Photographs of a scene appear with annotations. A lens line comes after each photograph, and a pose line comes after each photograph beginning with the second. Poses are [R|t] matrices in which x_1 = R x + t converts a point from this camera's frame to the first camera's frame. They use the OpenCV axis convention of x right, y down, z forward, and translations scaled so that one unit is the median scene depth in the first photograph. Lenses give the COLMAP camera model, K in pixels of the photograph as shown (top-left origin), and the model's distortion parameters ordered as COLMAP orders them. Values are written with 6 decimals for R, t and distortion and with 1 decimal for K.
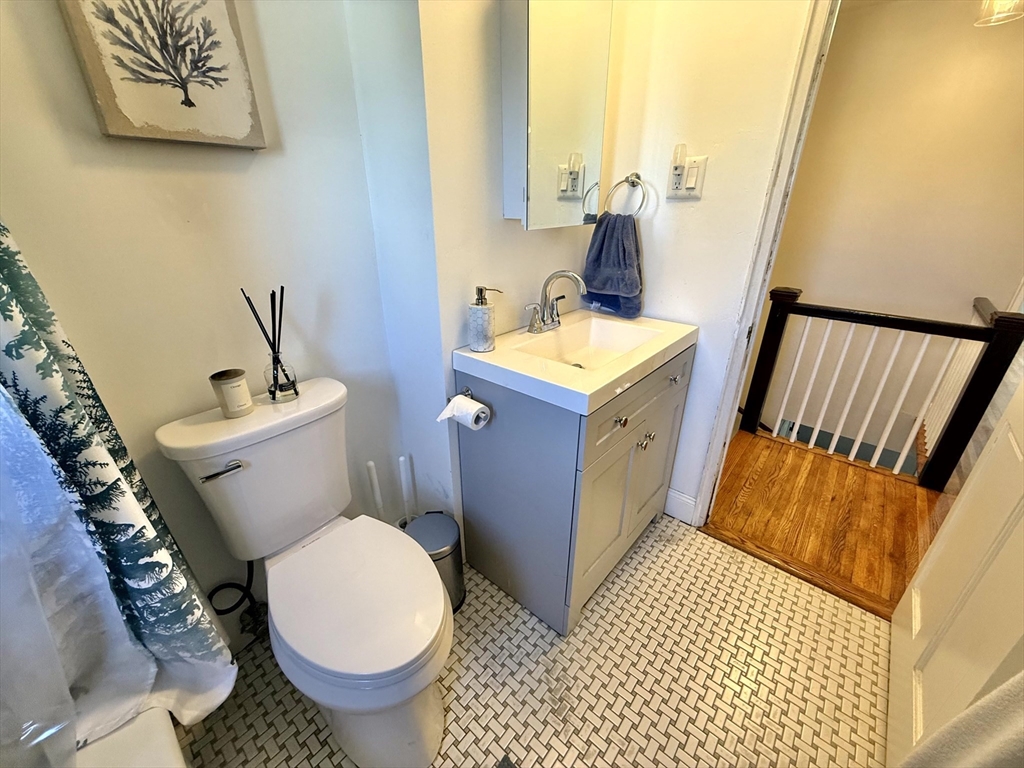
lens RADIAL K [[408.6, 0, 512.0], [0, 408.6, 384.0], [0, 0, 1]] dist [-0.000236, -0.000115]
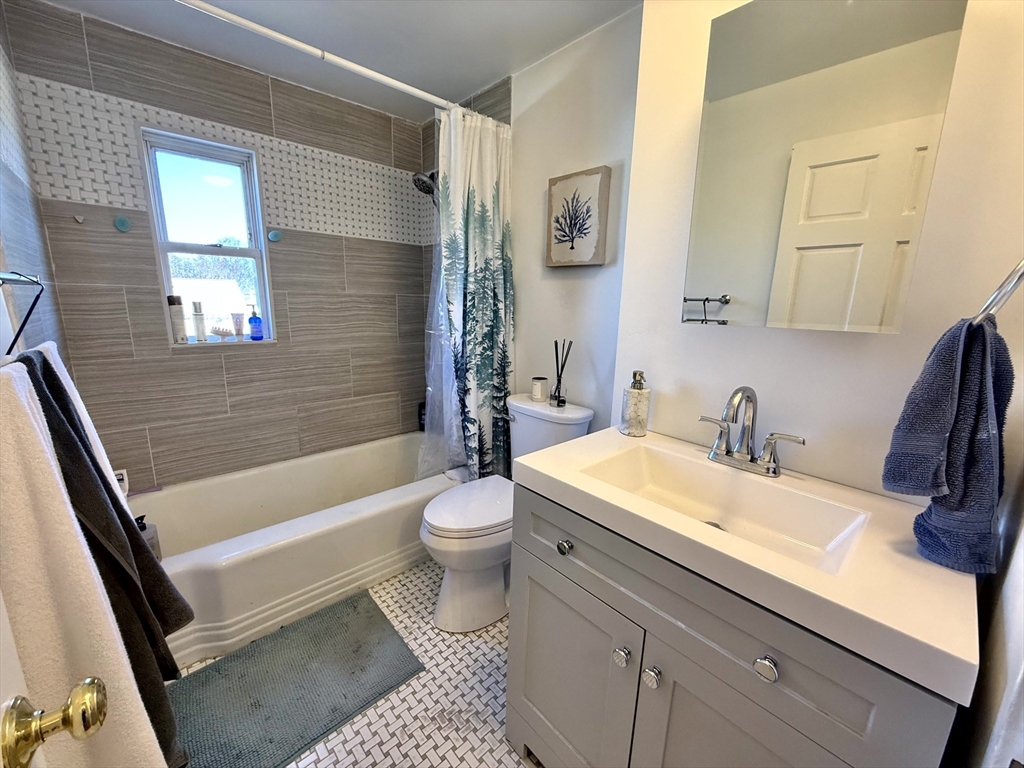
lens RADIAL K [[408.6, 0, 512.0], [0, 408.6, 384.0], [0, 0, 1]] dist [-0.000236, -0.000115]
pose [[-0.115961, 0.204958, -0.971877, 1.199084], [-0.426802, 0.873256, 0.235084, -0.404221], [0.896880, 0.442060, -0.013787, 0.951382]]
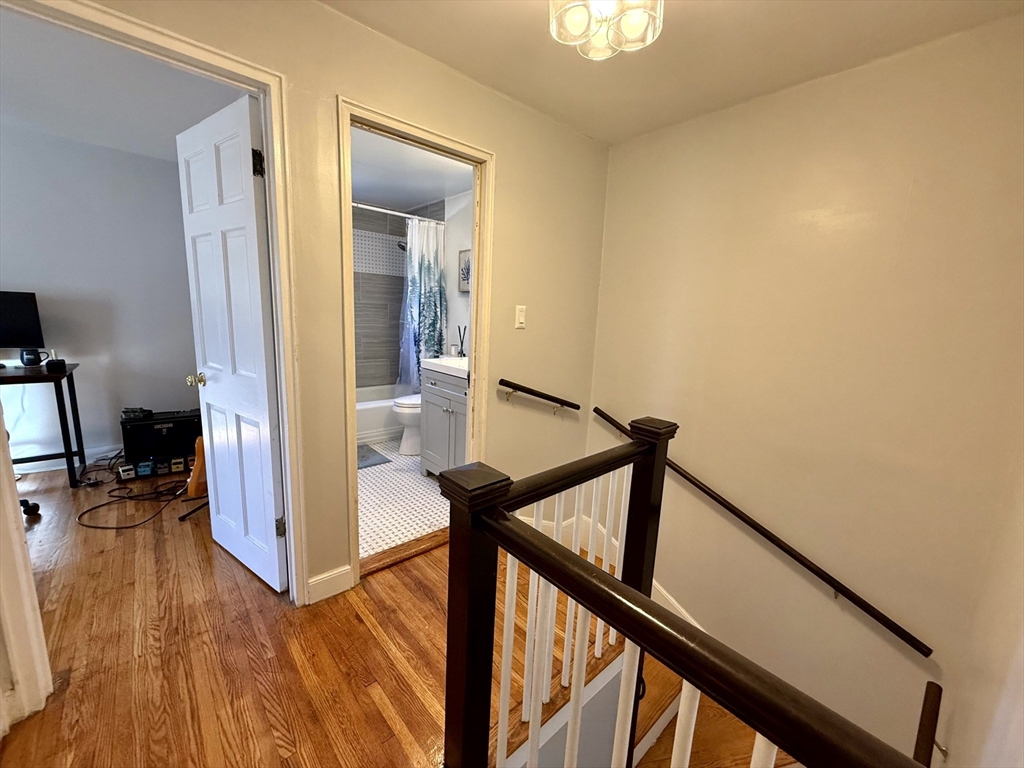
lens RADIAL K [[408.6, 0, 512.0], [0, 408.6, 384.0], [0, 0, 1]] dist [-0.000236, -0.000115]
pose [[-0.121611, 0.169177, -0.978054, 3.218937], [-0.443370, 0.872341, 0.206020, -0.770146], [0.888050, 0.458695, -0.031078, 1.837896]]
